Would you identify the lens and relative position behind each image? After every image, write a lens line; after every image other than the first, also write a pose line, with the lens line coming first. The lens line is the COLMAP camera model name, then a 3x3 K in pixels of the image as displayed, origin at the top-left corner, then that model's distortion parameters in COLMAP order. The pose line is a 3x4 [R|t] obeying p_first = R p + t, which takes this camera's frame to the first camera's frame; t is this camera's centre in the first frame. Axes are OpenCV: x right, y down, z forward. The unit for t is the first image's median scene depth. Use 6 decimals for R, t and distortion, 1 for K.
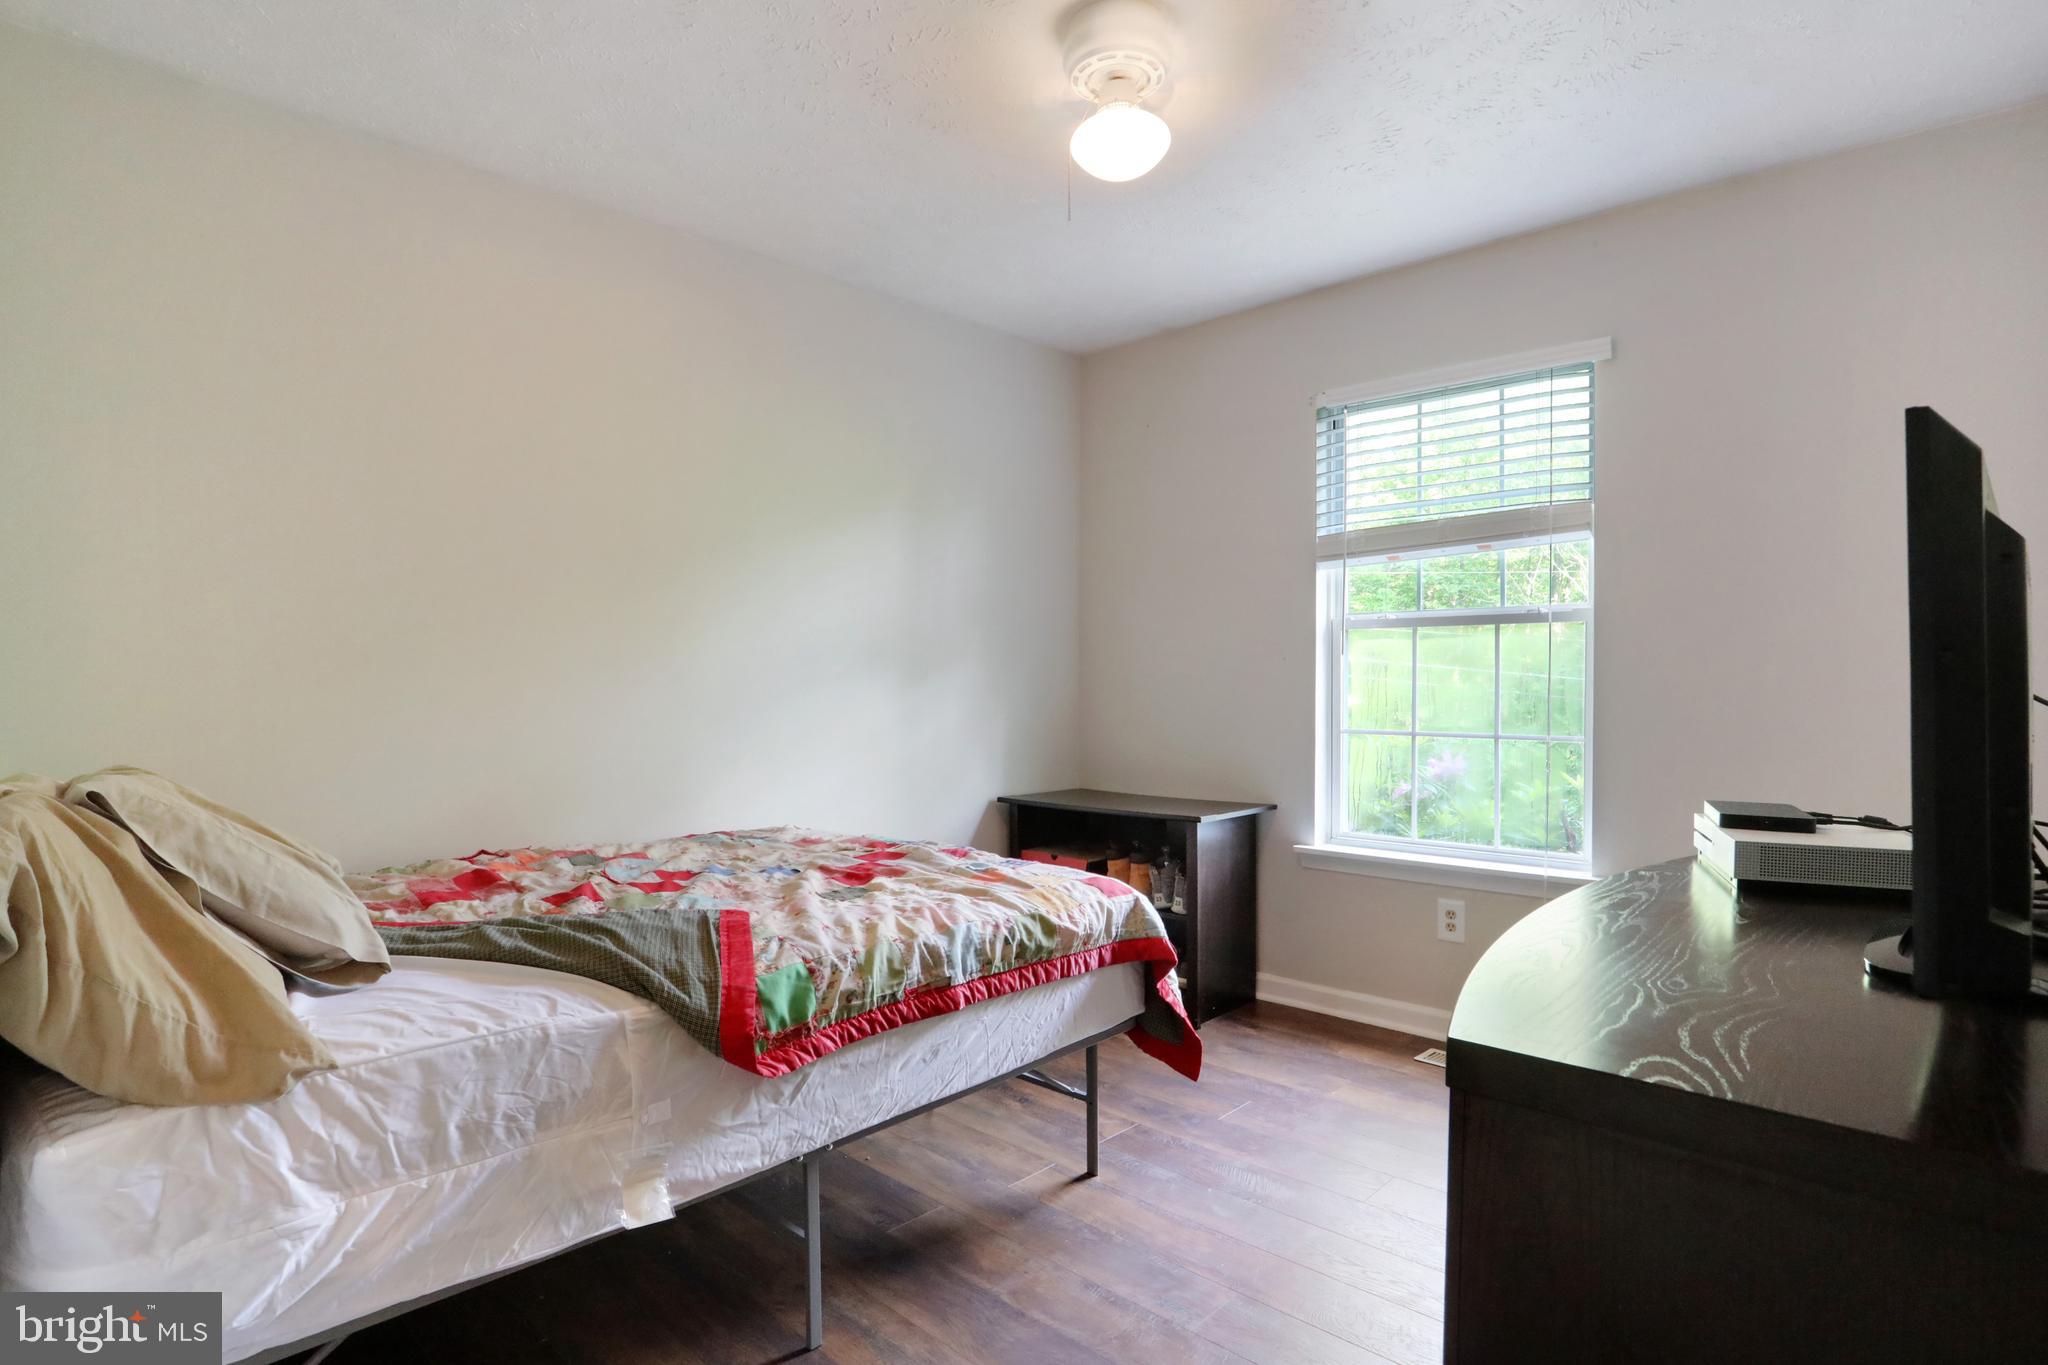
lens RADIAL K [[1024.5, 0, 1035.5], [0, 1024.5, 690.6], [0, 0, 1]] dist [-0.063230, 0.024242]
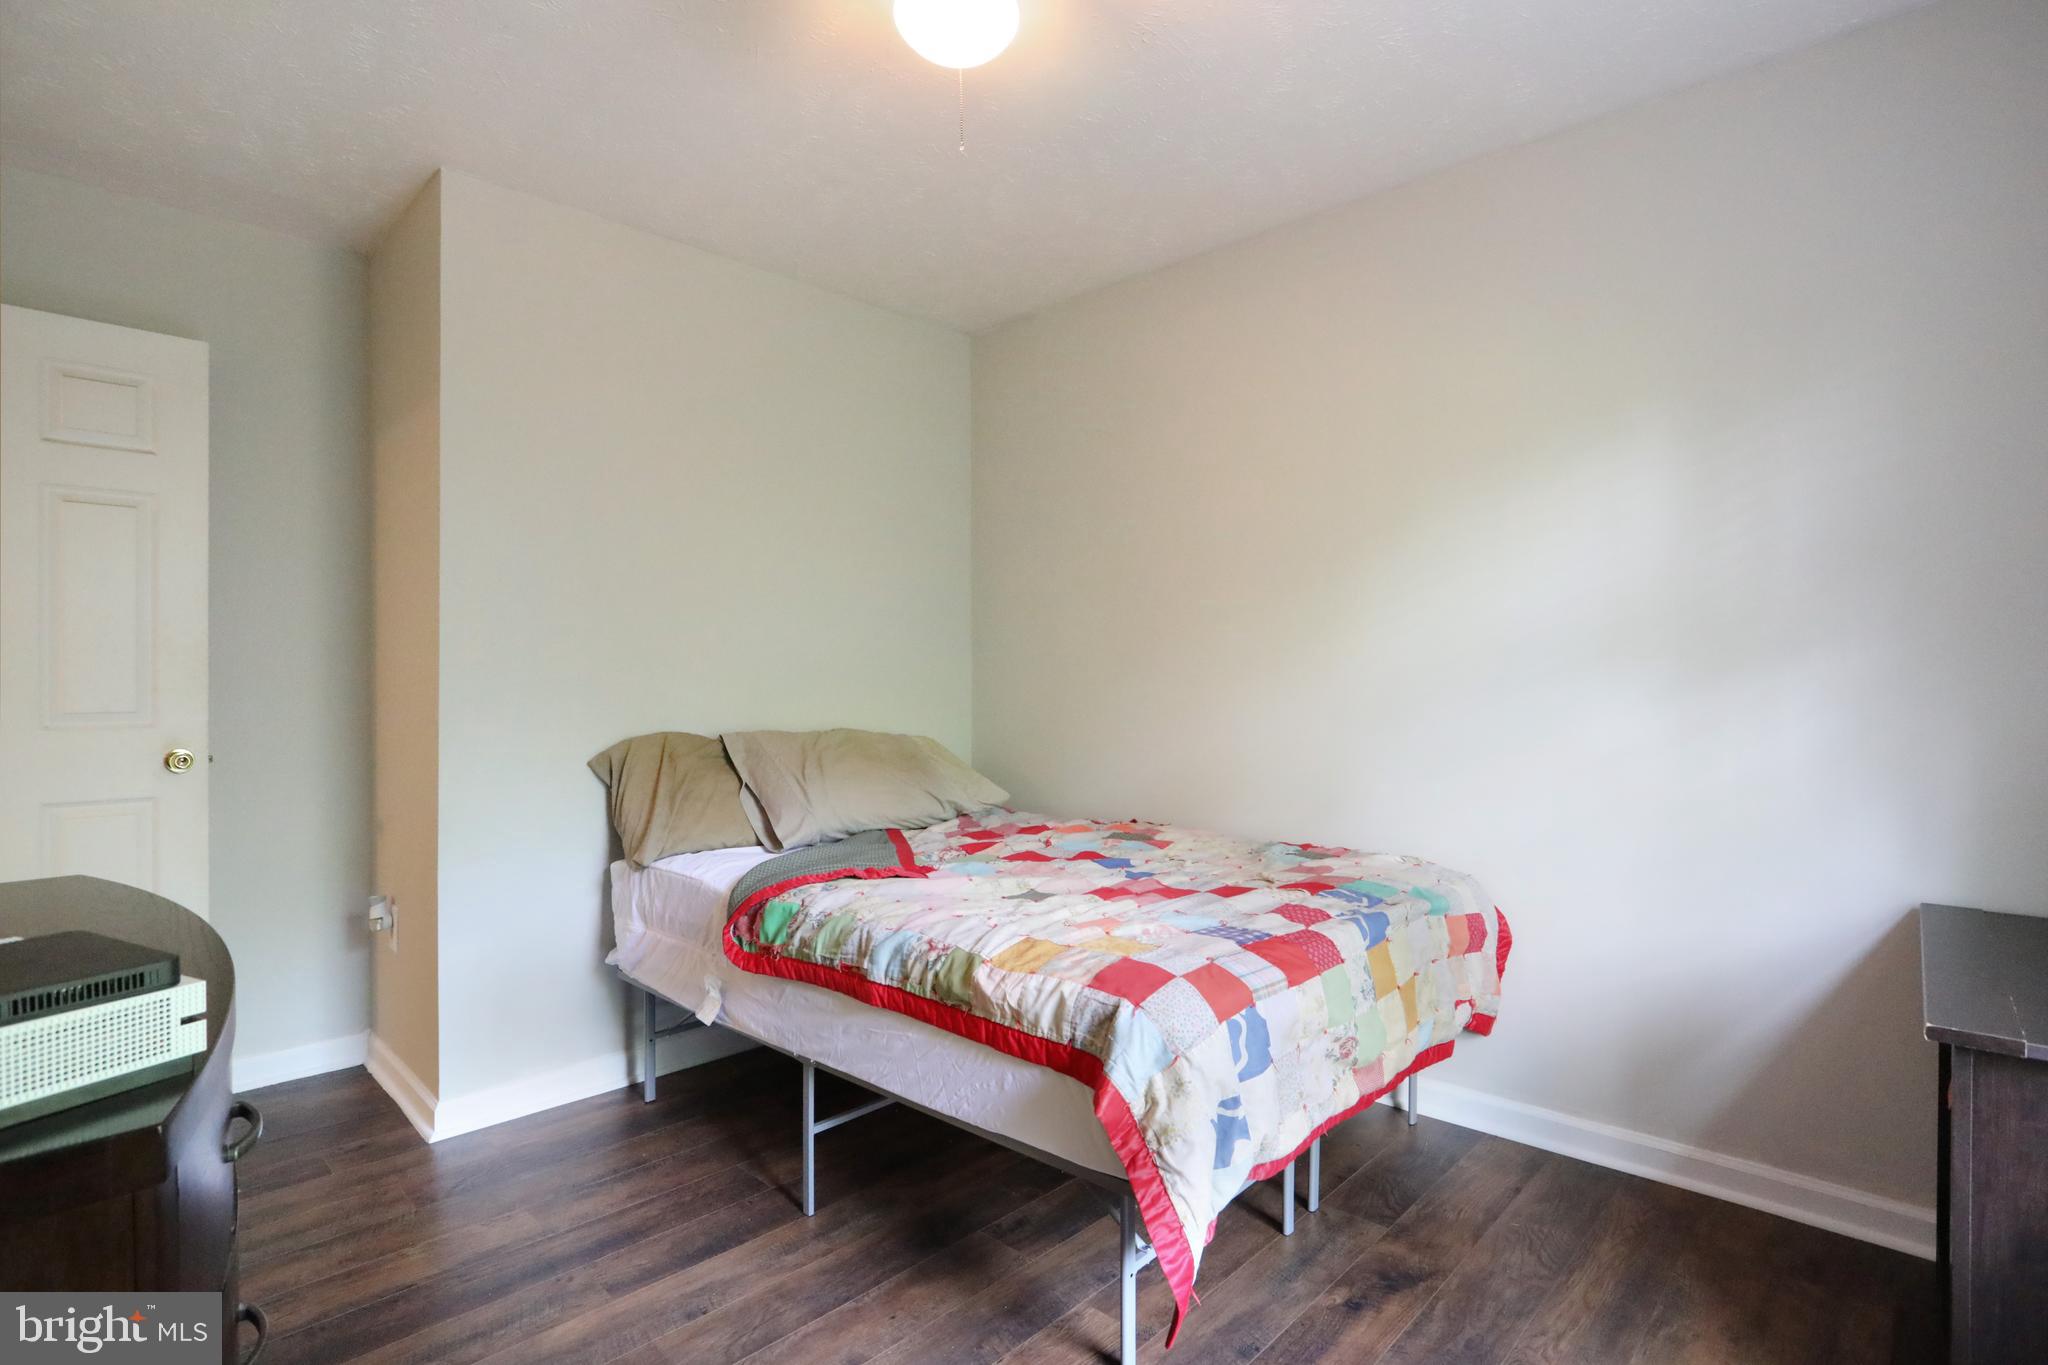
lens RADIAL K [[1024.5, 0, 1036.7], [0, 1024.5, 673.8], [0, 0, 1]] dist [-0.063230, 0.024242]
pose [[0.006206, -0.007379, -0.999954, 0.917194], [0.000612, 0.999973, -0.007376, -0.013211], [0.999981, -0.000566, 0.006211, 1.117363]]
